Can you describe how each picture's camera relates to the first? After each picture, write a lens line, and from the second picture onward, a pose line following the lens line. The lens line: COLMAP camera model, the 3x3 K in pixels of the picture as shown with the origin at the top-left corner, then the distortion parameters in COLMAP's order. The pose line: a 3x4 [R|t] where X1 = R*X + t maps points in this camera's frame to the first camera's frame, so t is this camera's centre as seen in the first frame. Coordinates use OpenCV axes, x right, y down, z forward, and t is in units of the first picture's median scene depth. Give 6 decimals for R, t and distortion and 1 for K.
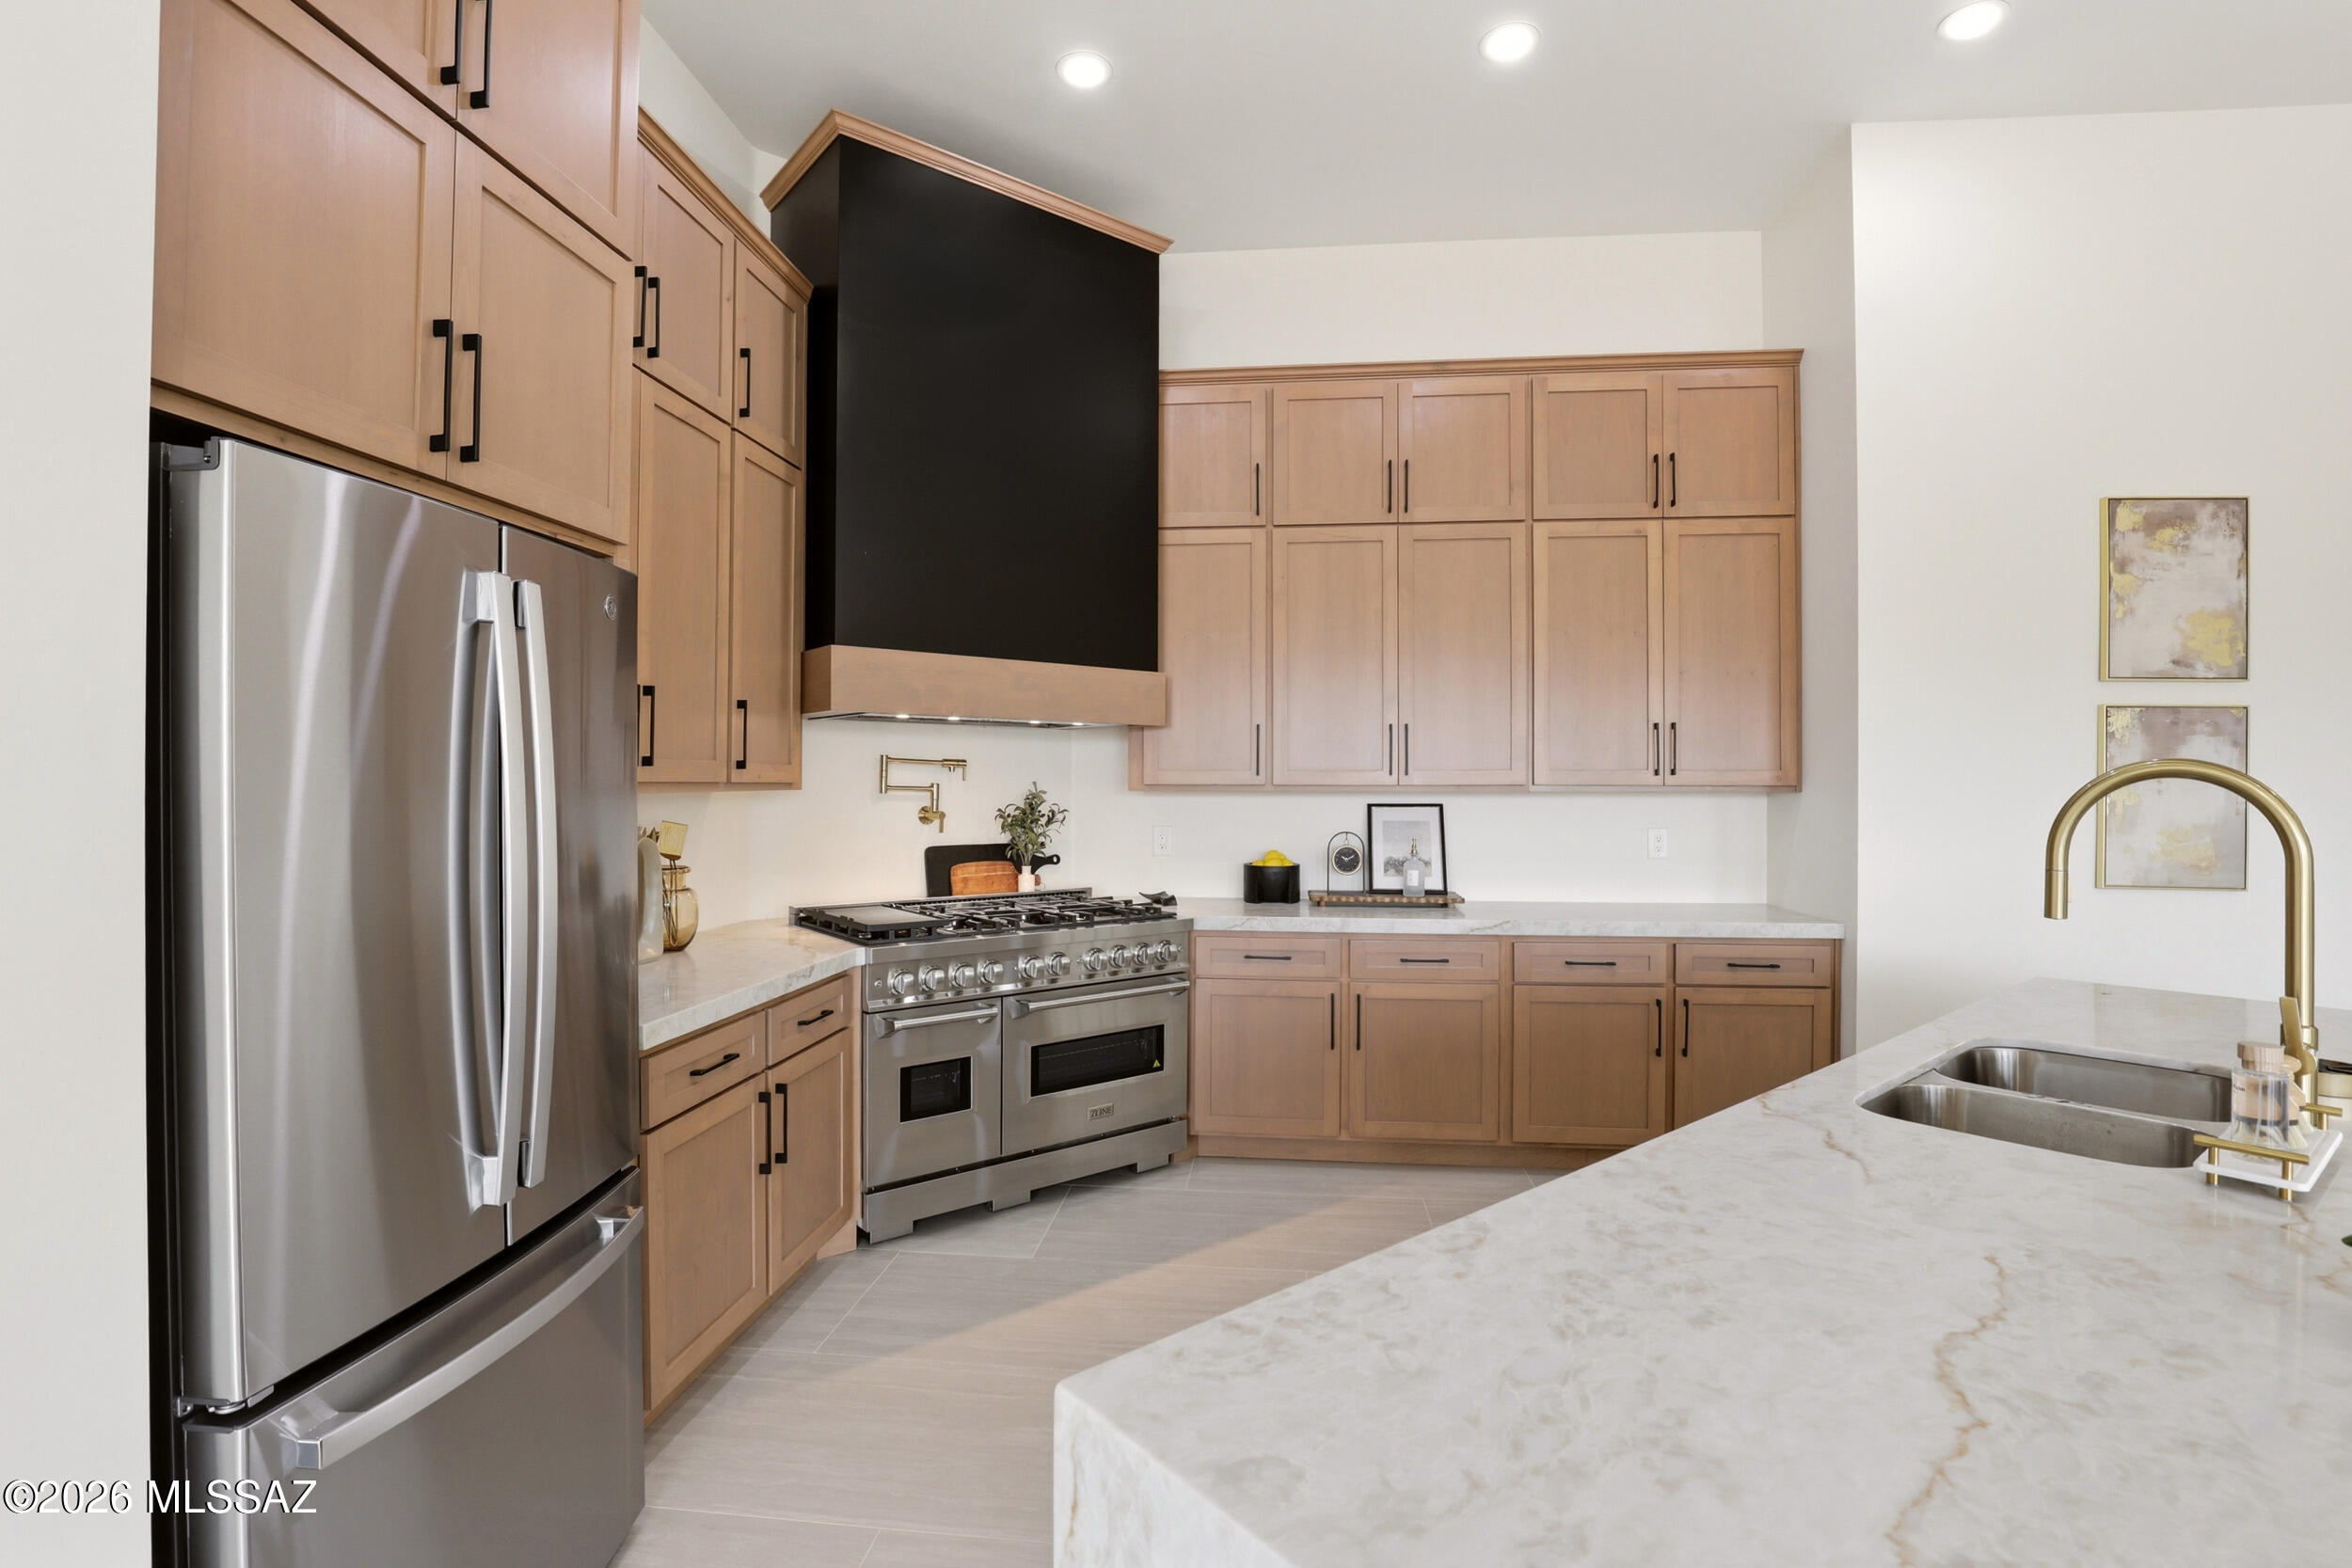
lens RADIAL K [[1098.3, 0, 1169.1], [0, 1098.3, 777.2], [0, 0, 1]] dist [-0.028386, 0.001667]
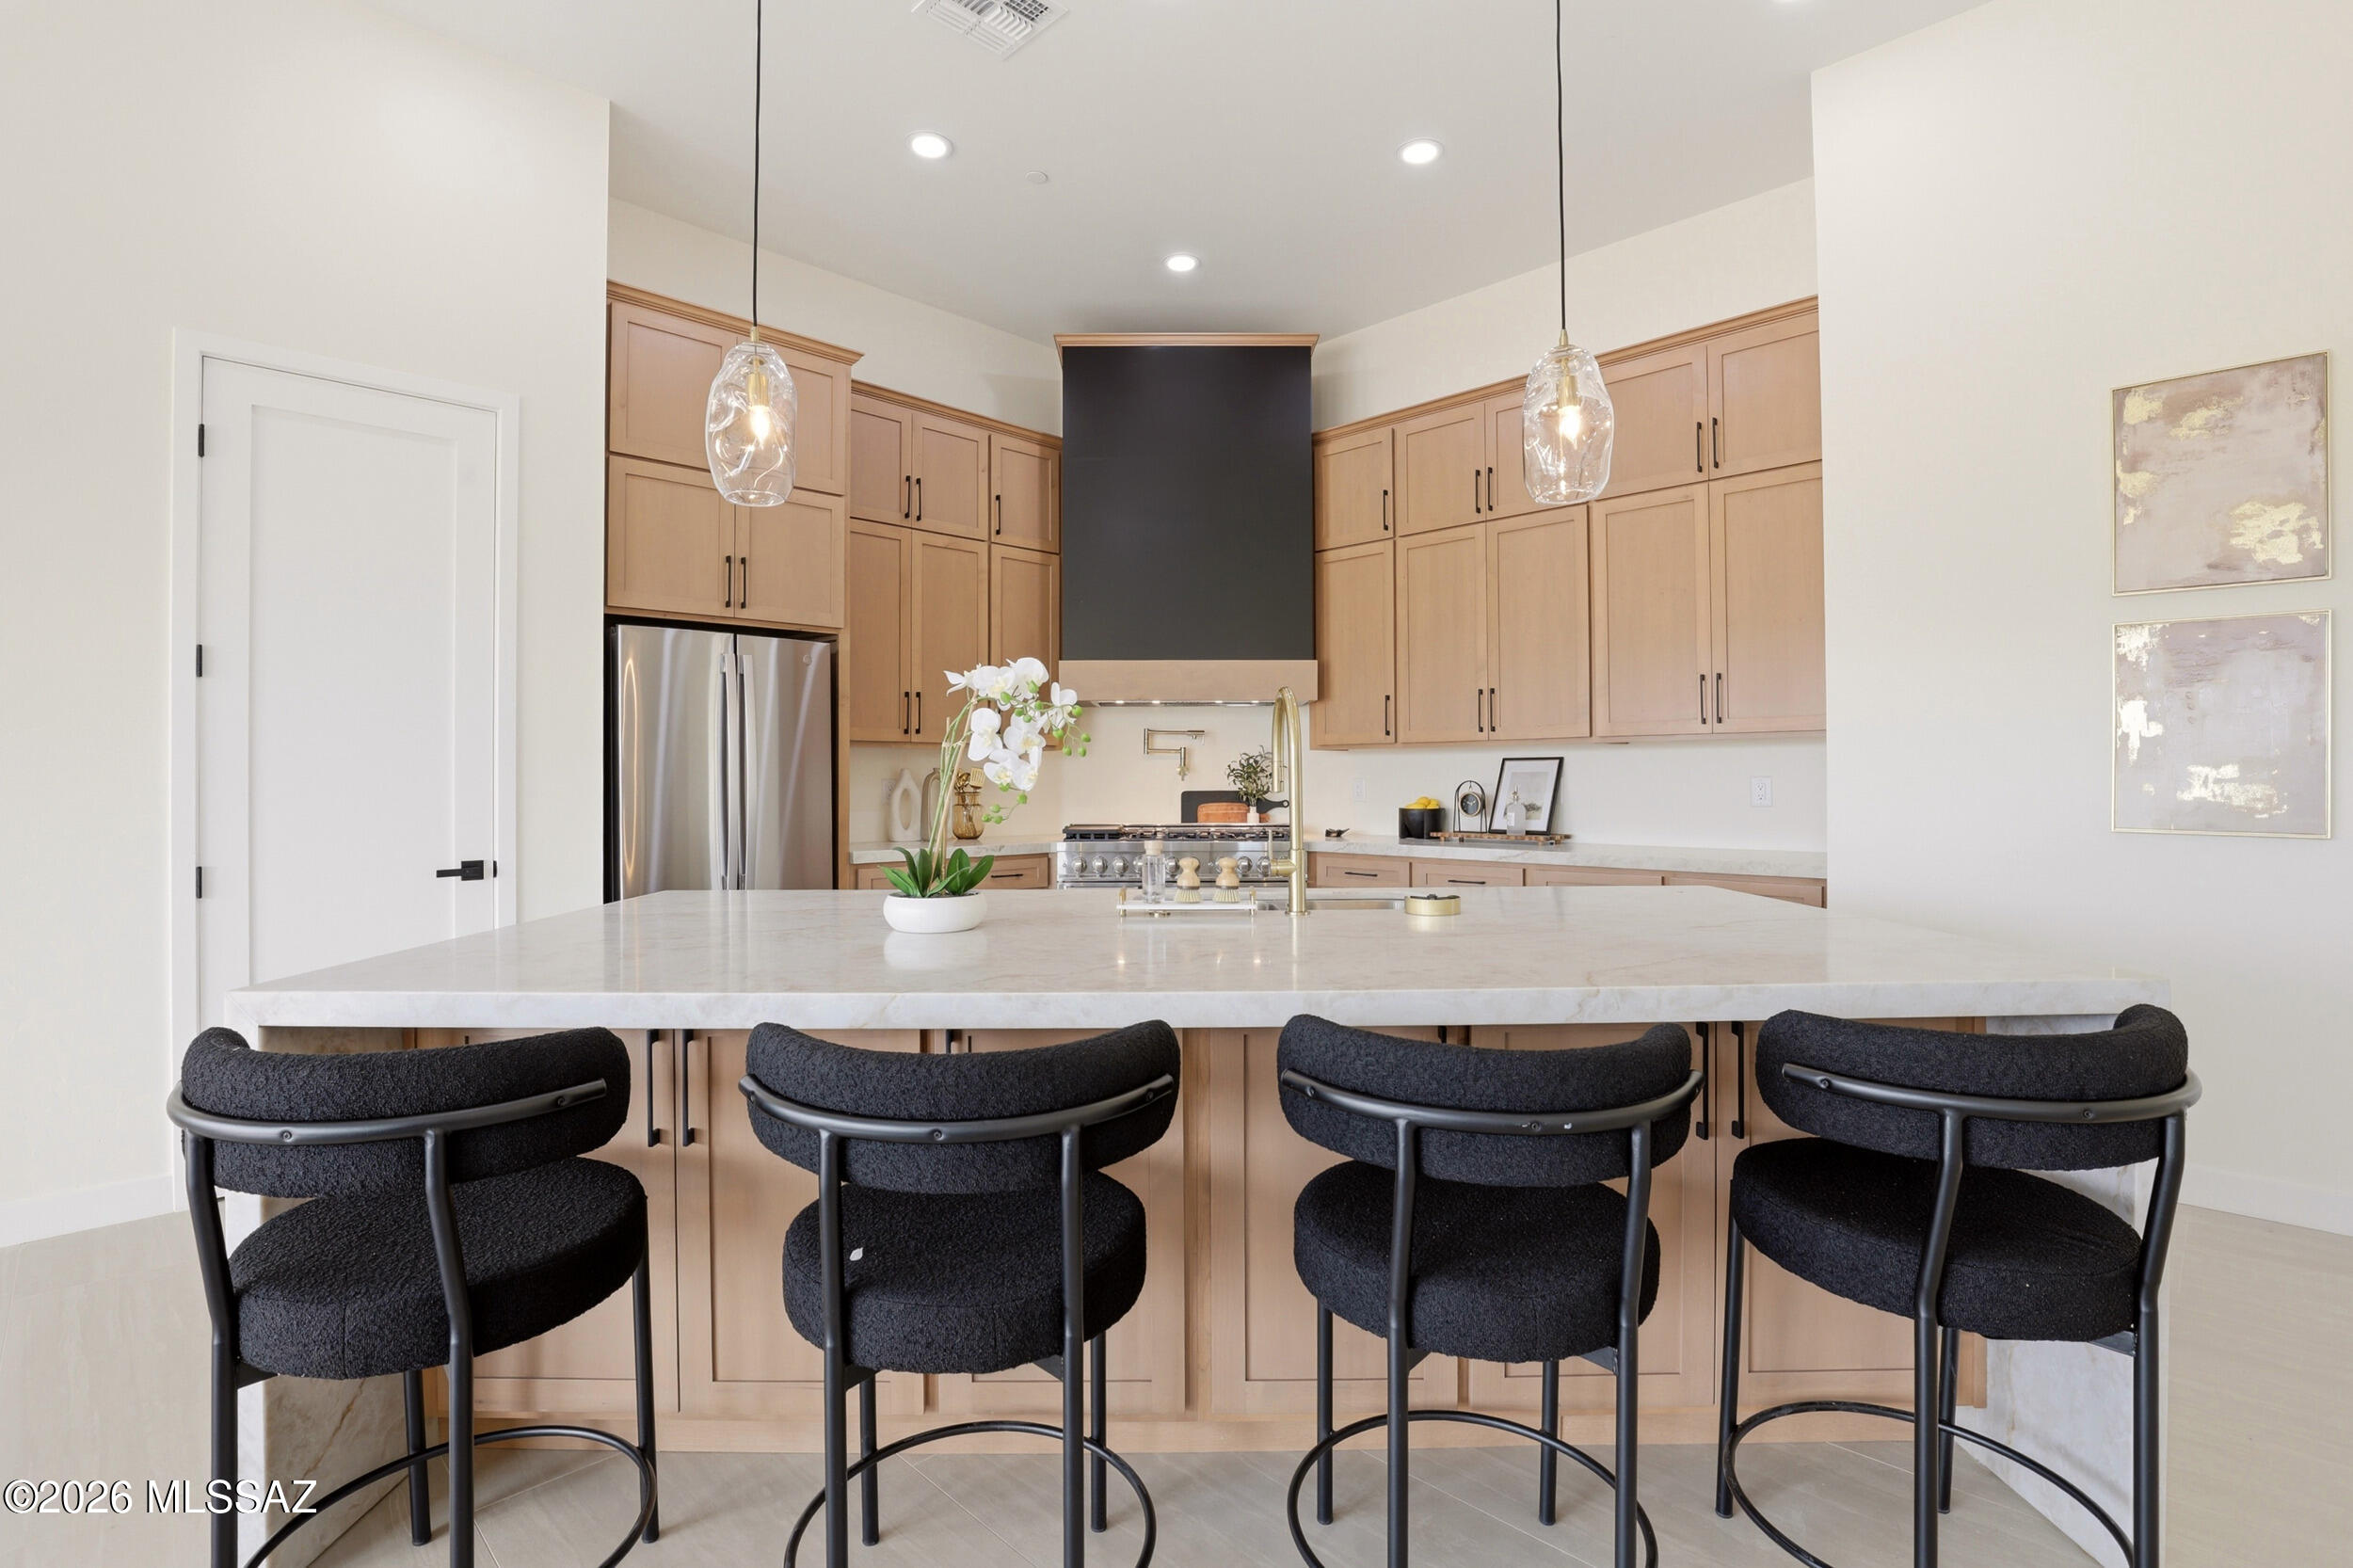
lens RADIAL K [[1098.9, 0, 1169.6], [0, 1098.9, 777.2], [0, 0, 1]] dist [-0.028386, 0.001667]
pose [[0.778904, -0.005244, -0.627122, 0.701781], [0.007496, 0.999971, 0.000947, 0.044717], [0.627099, -0.005438, 0.778921, -0.150423]]
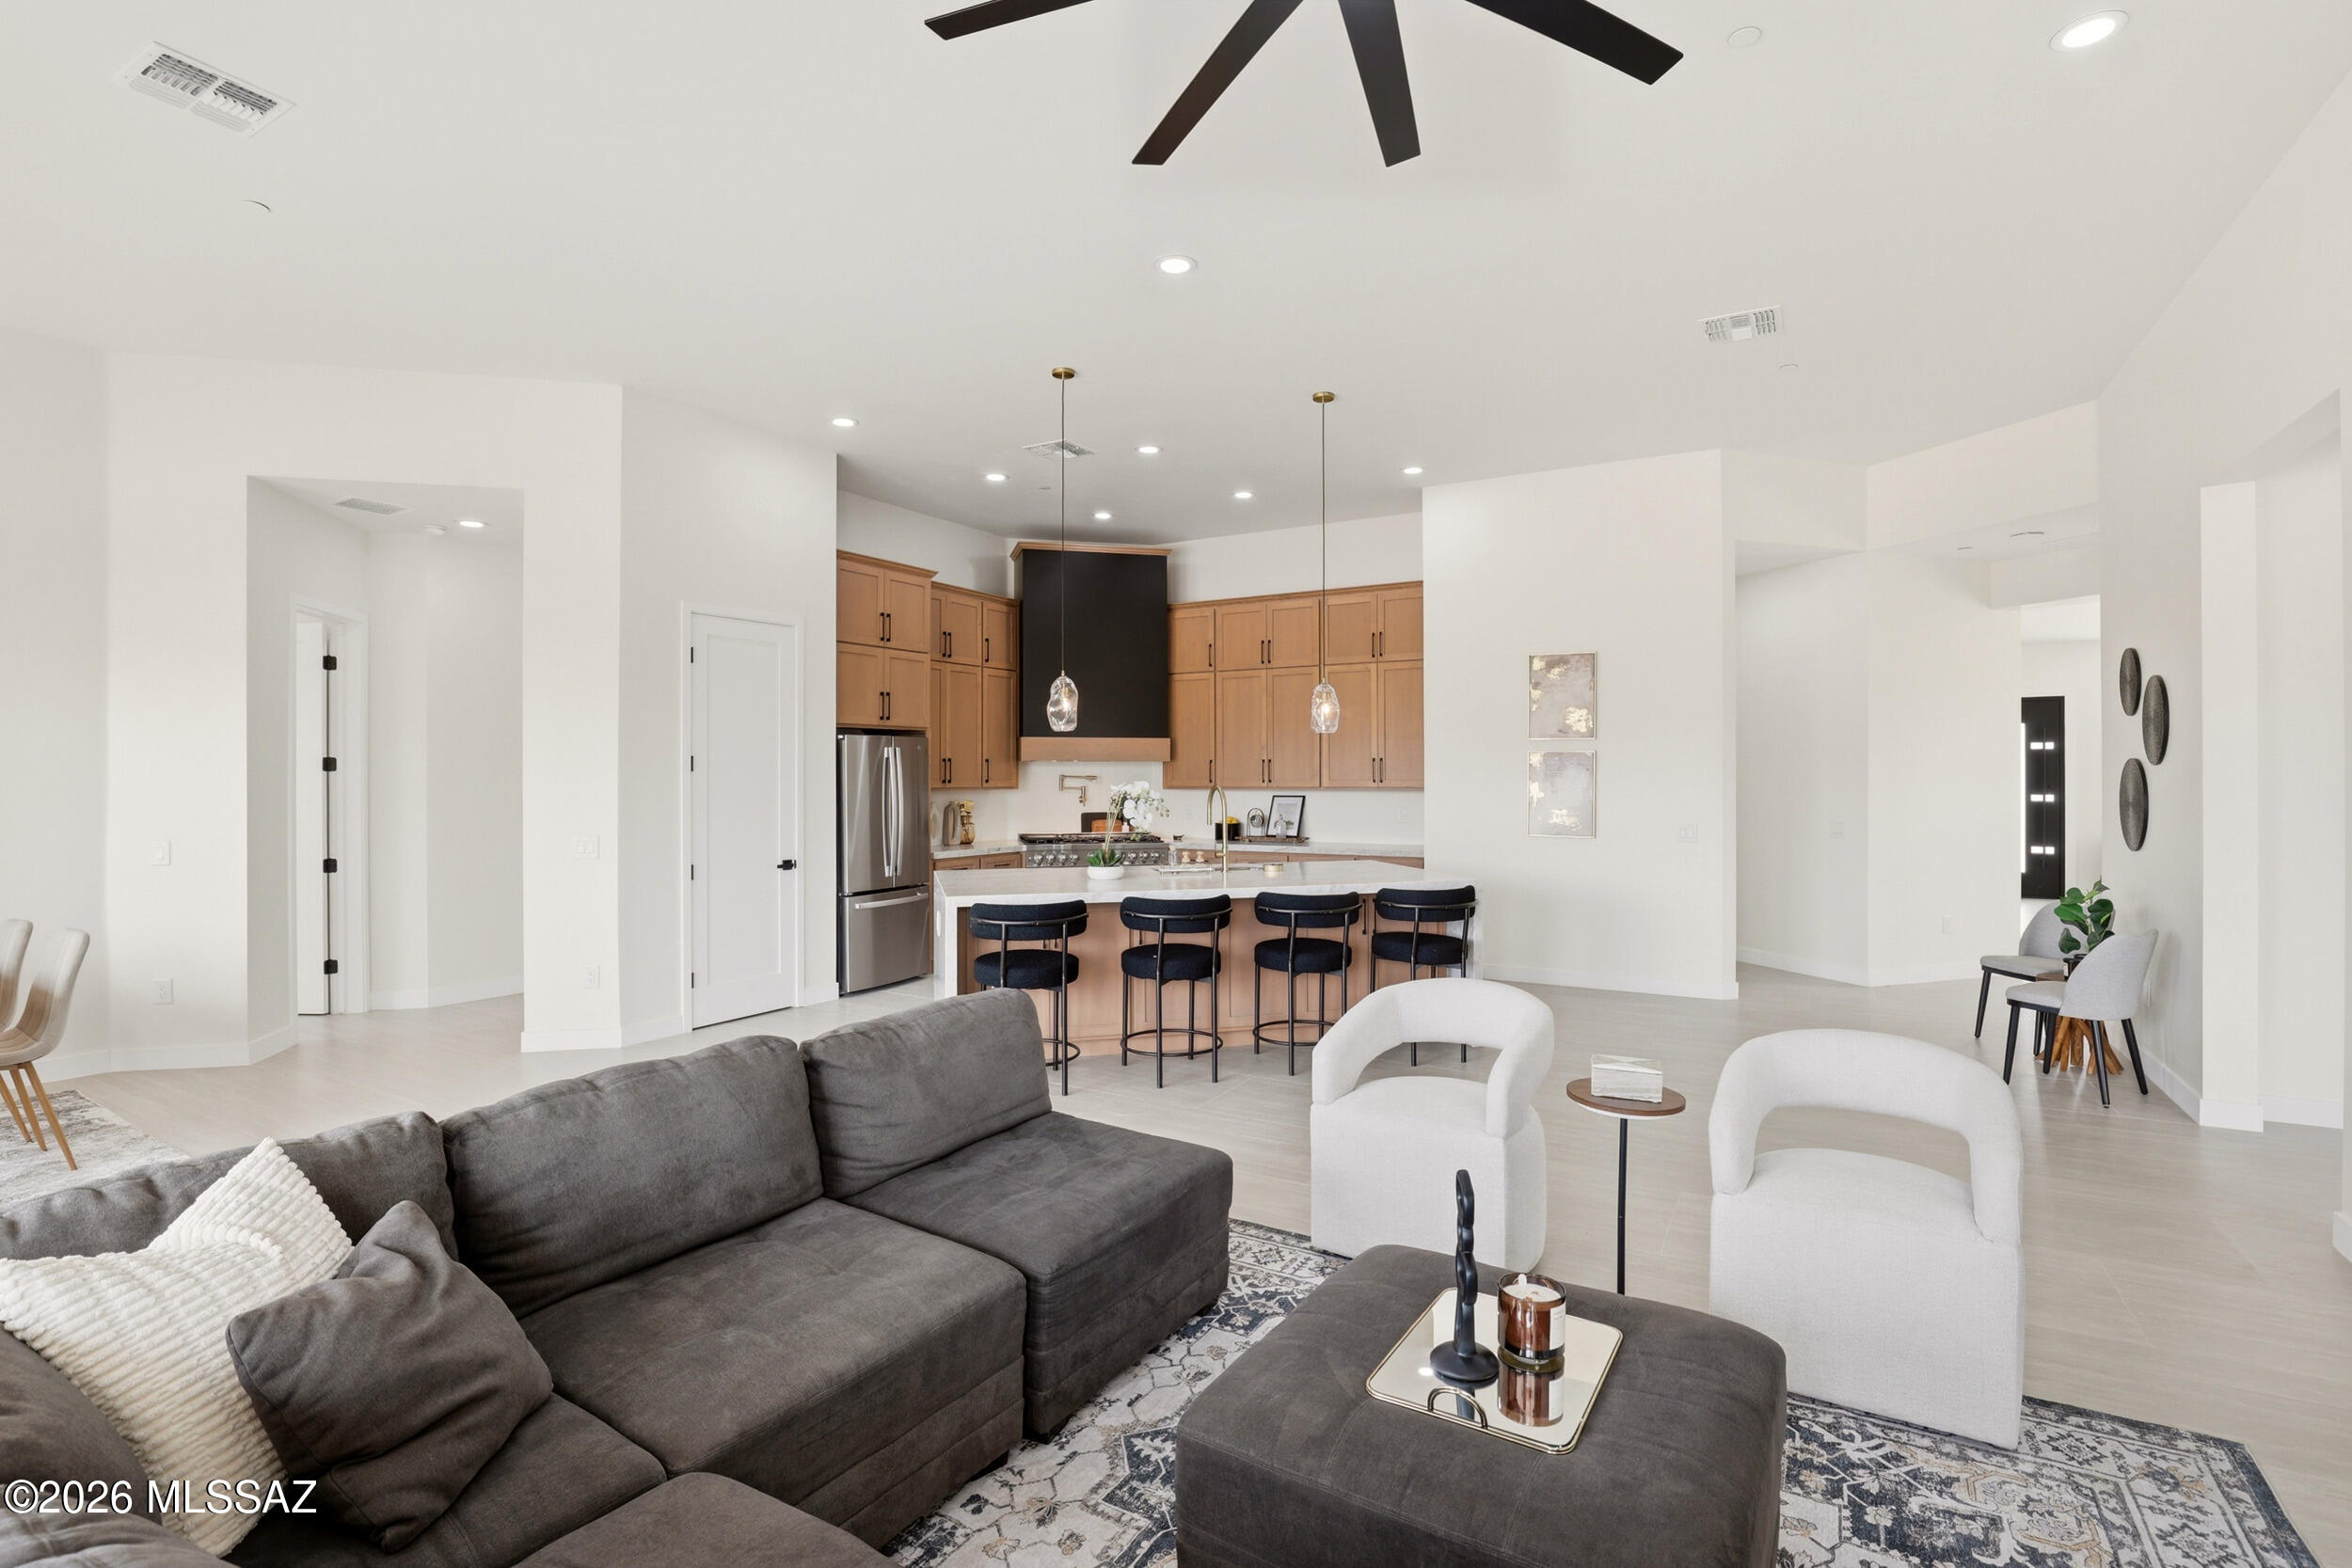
lens RADIAL K [[1098.3, 0, 1169.1], [0, 1098.3, 777.2], [0, 0, 1]] dist [-0.028386, 0.001667]
pose [[0.912184, -0.003054, -0.409769, 0.953850], [0.005527, 0.999973, 0.004851, -0.024627], [0.409743, -0.006689, 0.912176, -1.119681]]
